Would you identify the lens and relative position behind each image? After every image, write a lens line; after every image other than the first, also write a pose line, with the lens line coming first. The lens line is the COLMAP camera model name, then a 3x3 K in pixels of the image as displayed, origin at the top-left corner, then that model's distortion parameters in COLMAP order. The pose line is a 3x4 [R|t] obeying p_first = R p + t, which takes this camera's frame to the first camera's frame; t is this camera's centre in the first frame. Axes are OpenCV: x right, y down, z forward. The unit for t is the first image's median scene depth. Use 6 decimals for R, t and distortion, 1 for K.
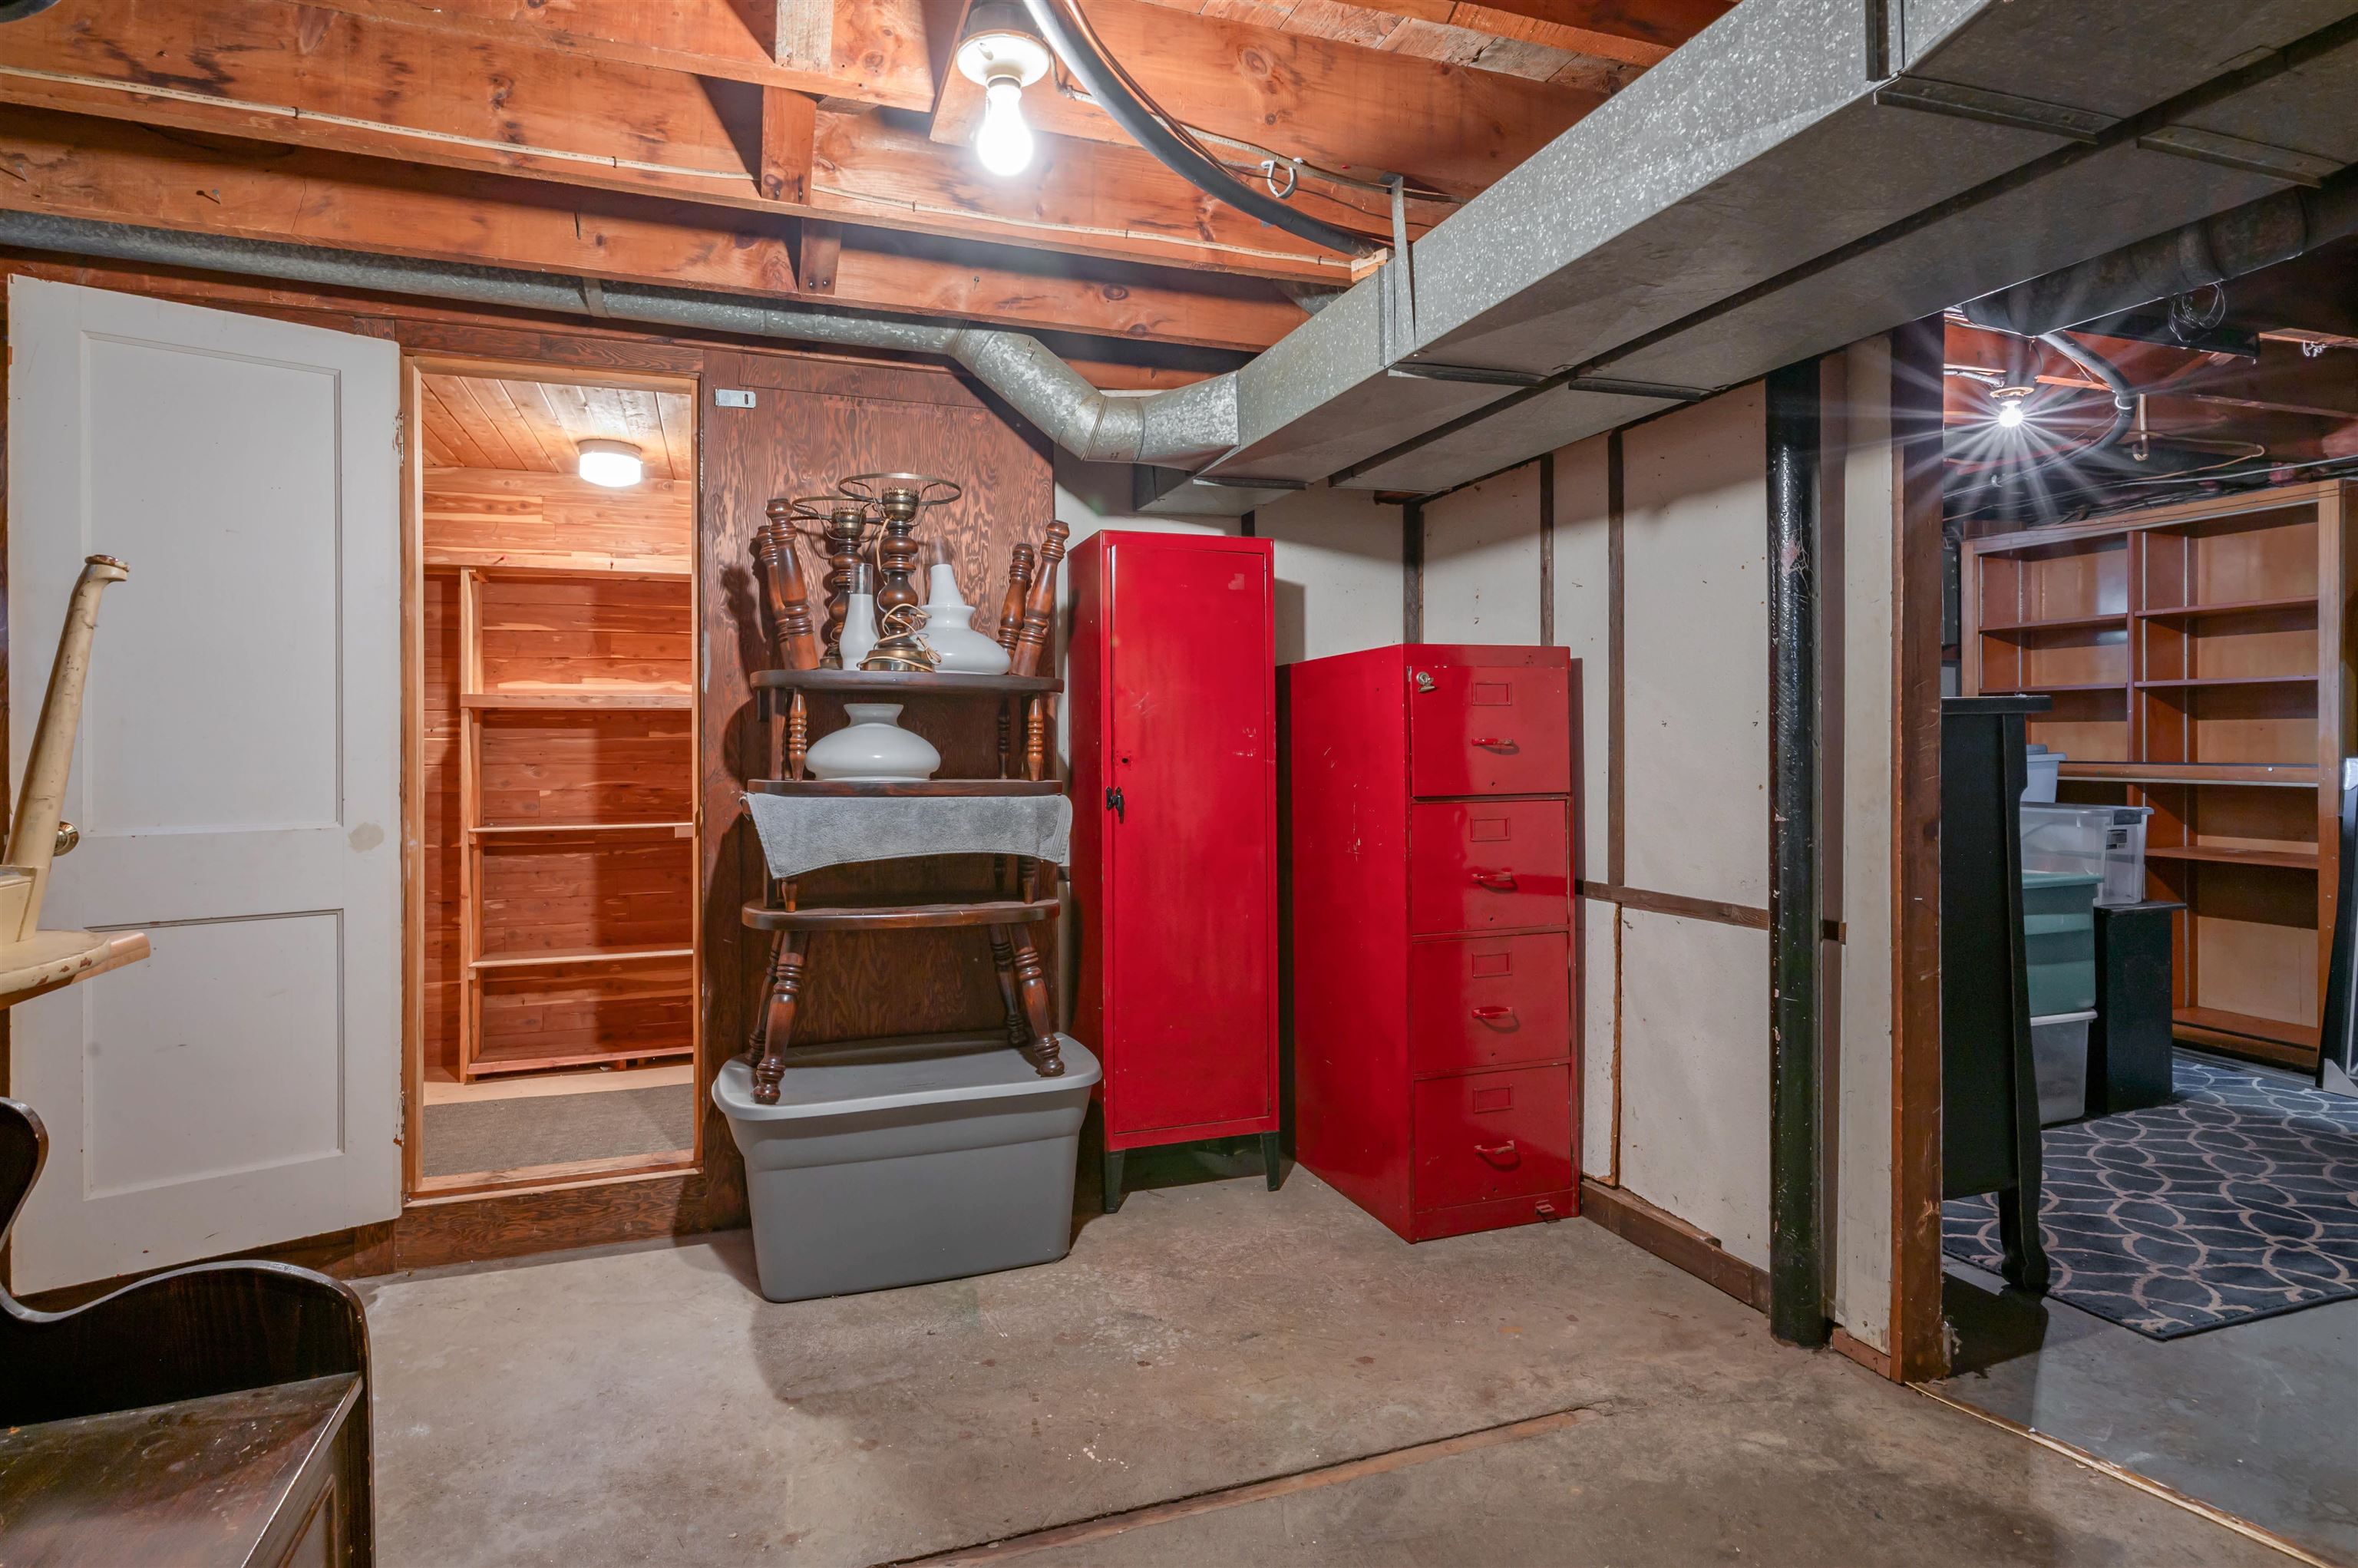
lens RADIAL K [[1146.4, 0, 1070.8], [0, 1146.4, 752.3], [0, 0, 1]] dist [0.000996, -0.000405]
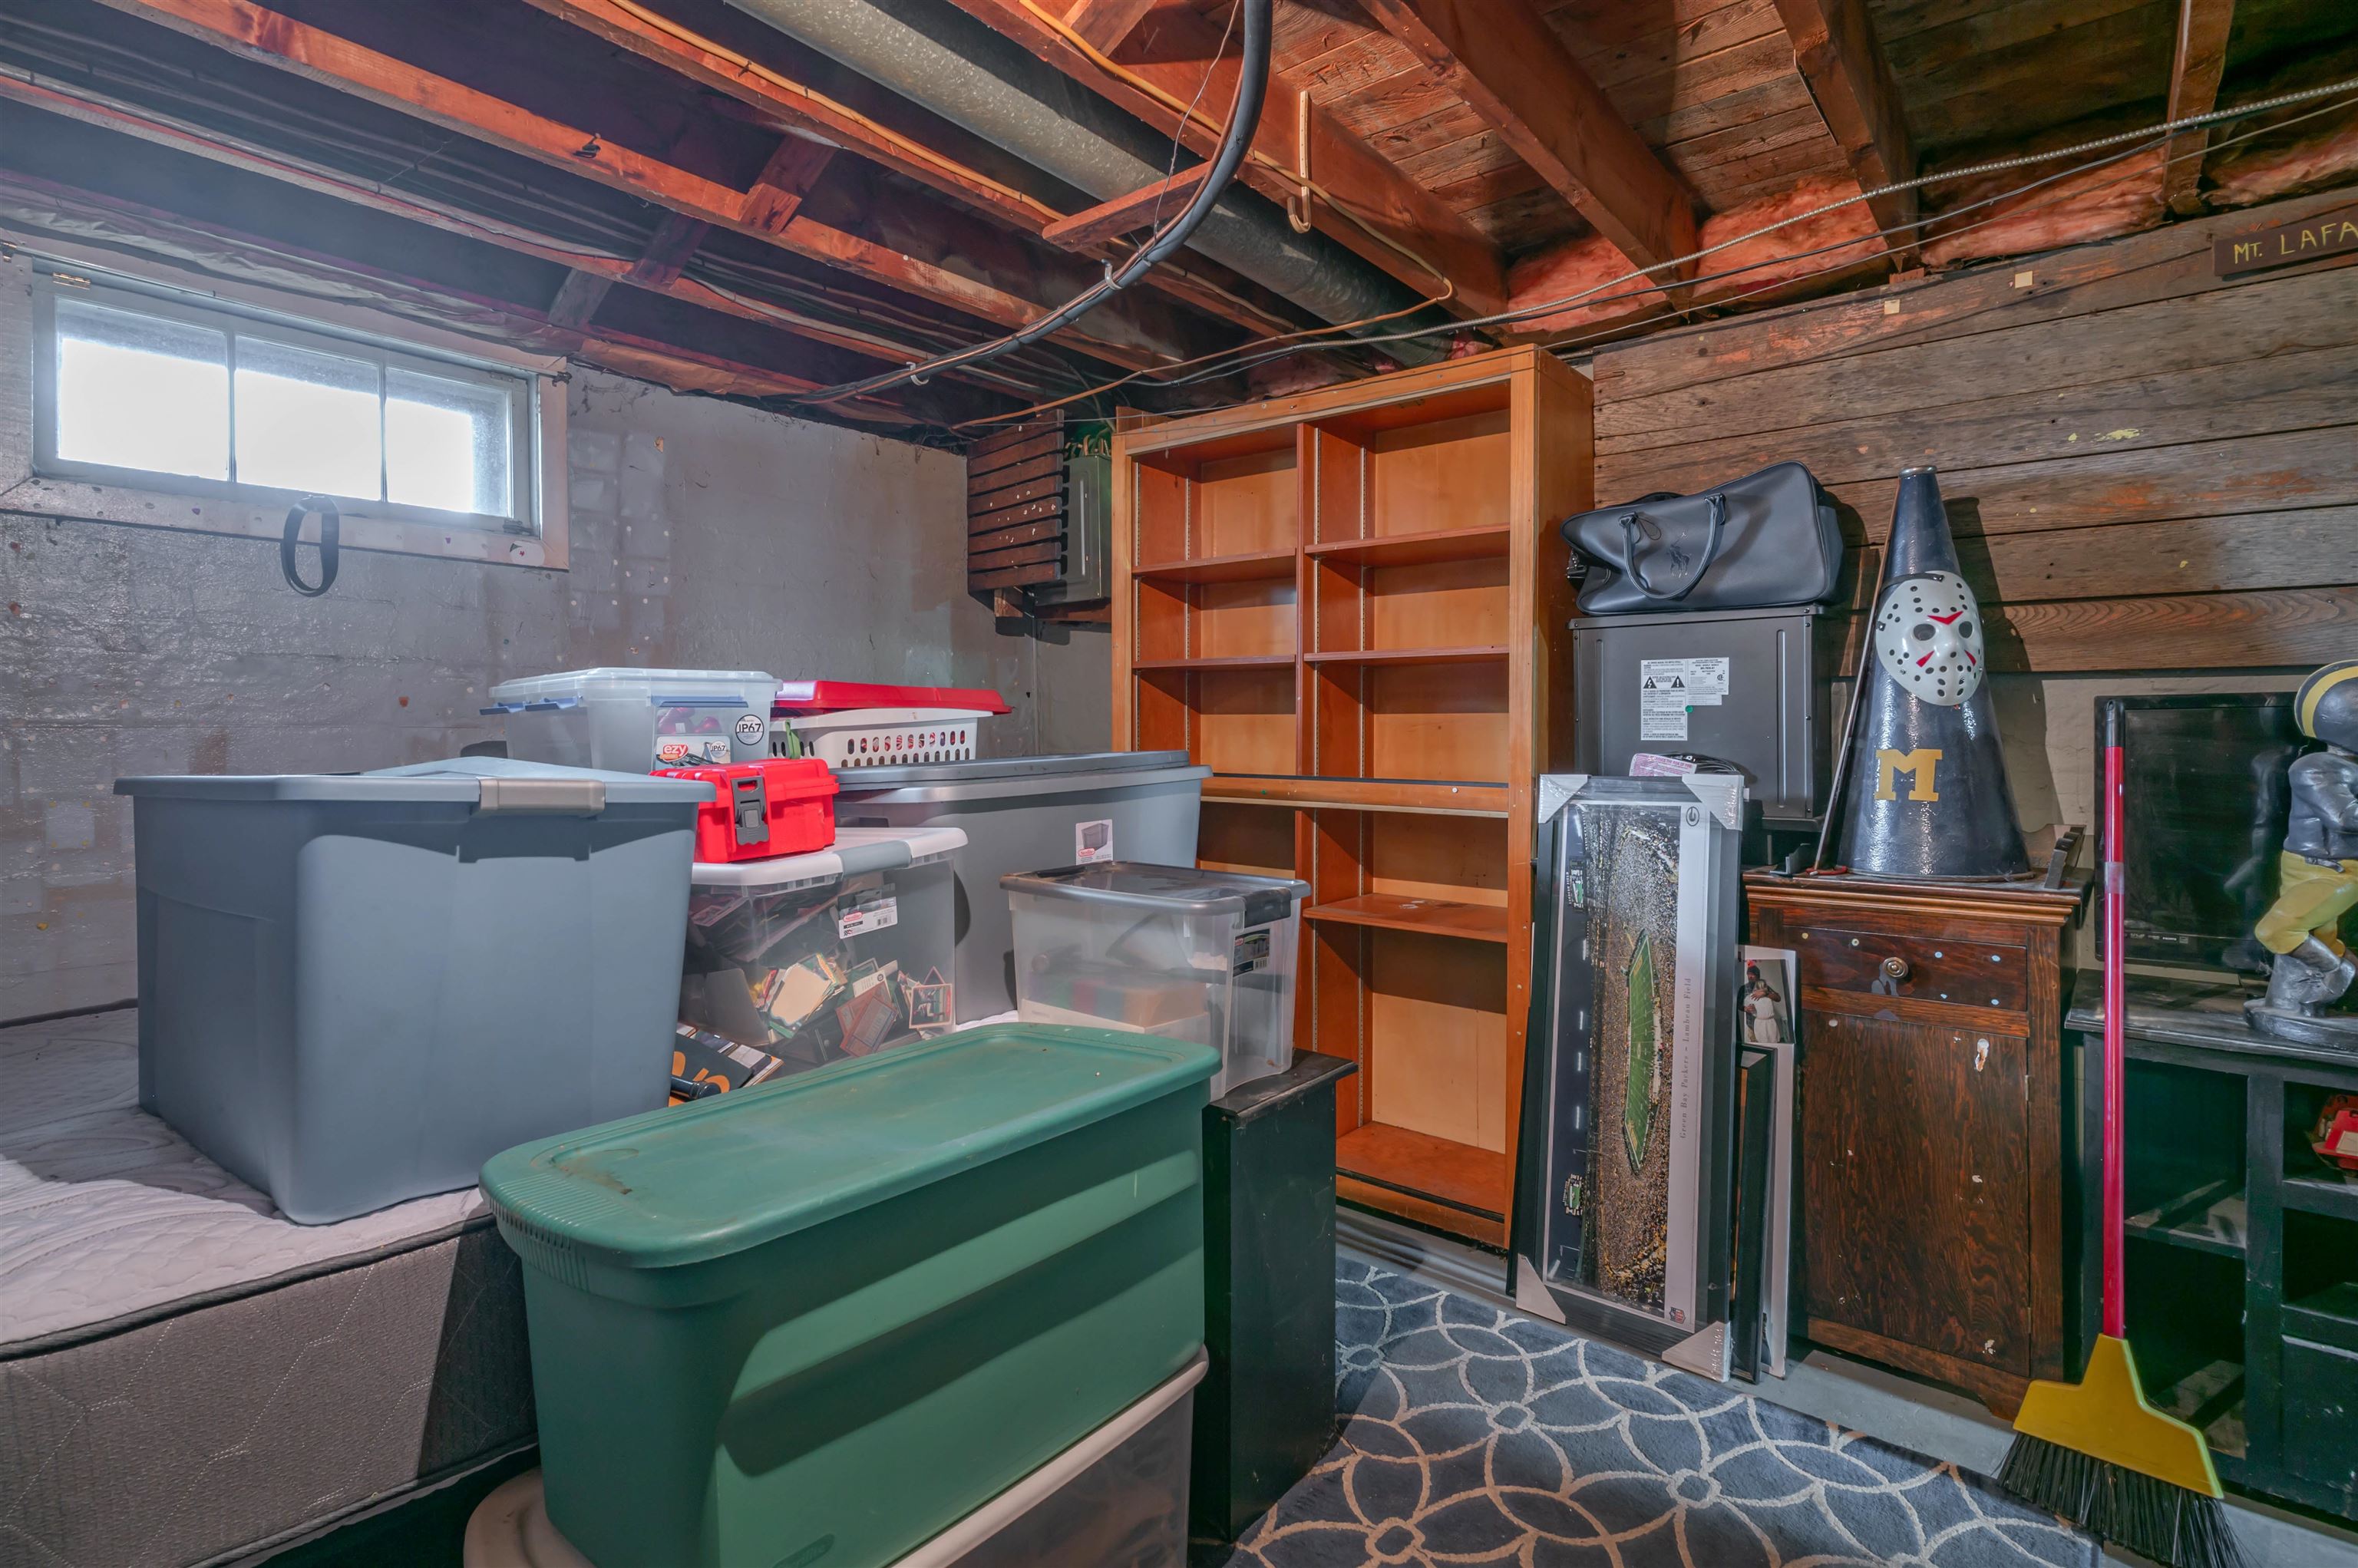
lens RADIAL K [[1153.9, 0, 1187.4], [0, 1153.9, 770.8], [0, 0, 1]] dist [0.000190, 0.005208]
pose [[0.816378, -0.015358, 0.577313, 0.509579], [-0.000410, 0.999631, 0.027173, -0.012788], [-0.577517, -0.022420, 0.816070, 0.518304]]
